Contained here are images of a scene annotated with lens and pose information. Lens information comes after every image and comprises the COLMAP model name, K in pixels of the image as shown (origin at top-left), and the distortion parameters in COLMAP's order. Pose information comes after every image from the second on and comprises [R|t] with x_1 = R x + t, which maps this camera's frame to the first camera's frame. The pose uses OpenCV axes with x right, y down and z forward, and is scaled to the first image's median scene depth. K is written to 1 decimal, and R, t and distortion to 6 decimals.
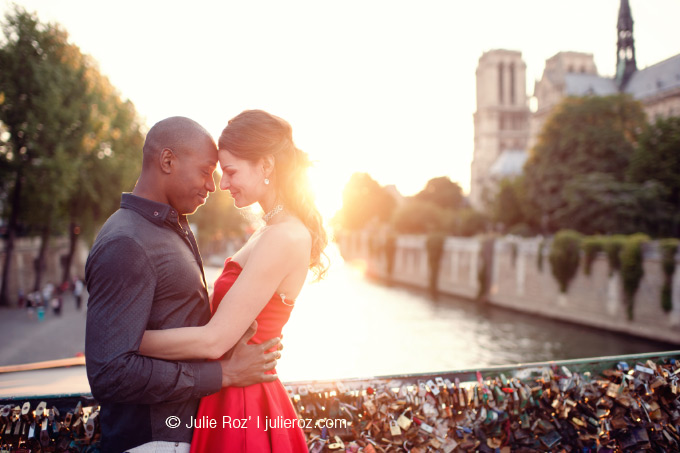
lens RADIAL K [[681.8, 0, 340.0], [0, 681.8, 226.5], [0, 0, 1]] dist [-0.102883, 0.110175]
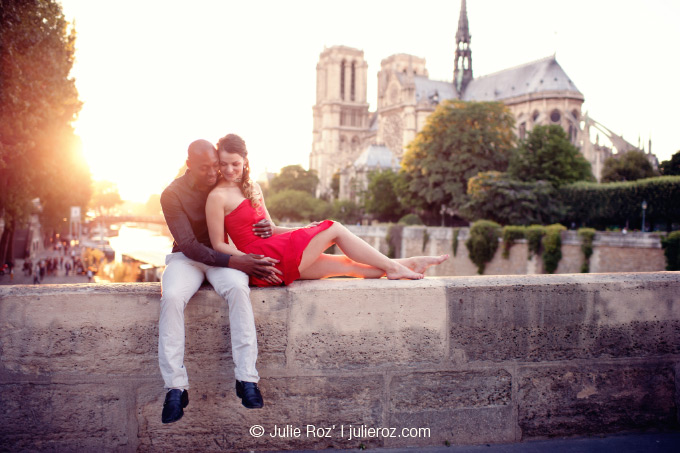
lens RADIAL K [[681.8, 0, 340.0], [0, 681.8, 226.5], [0, 0, 1]] dist [-0.102883, 0.110175]
pose [[0.952319, 0.016356, 0.304666, -0.257524], [-0.021543, 0.999674, 0.013670, 0.007087], [-0.304344, -0.019581, 0.952361, -0.033043]]
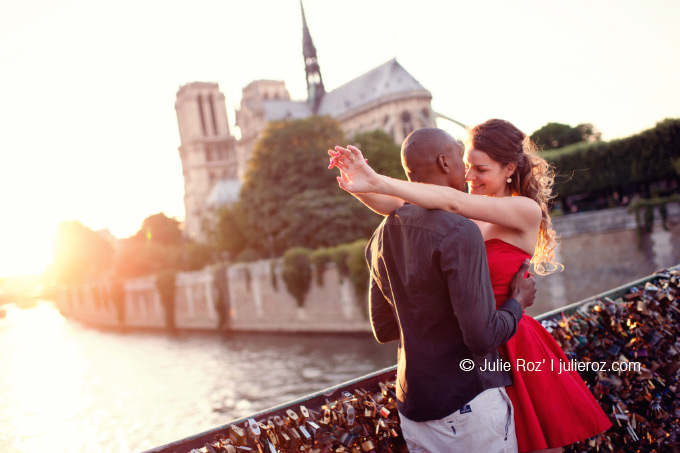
lens RADIAL K [[681.8, 0, 340.0], [0, 681.8, 226.5], [0, 0, 1]] dist [-0.102883, 0.110175]
pose [[0.904401, -0.138535, 0.403567, -0.024155], [0.157642, 0.987392, -0.014329, 0.000033], [-0.396494, 0.076578, 0.914838, -0.001534]]
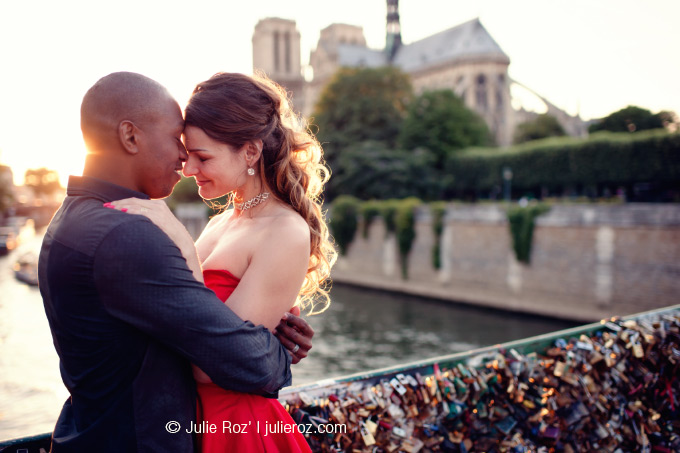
lens RADIAL K [[681.8, 0, 340.0], [0, 681.8, 226.5], [0, 0, 1]] dist [-0.102883, 0.110175]
pose [[0.947495, -0.033472, 0.318015, -0.007413], [0.018380, 0.998563, 0.050340, -0.000862], [-0.319243, -0.041852, 0.946748, 0.005601]]
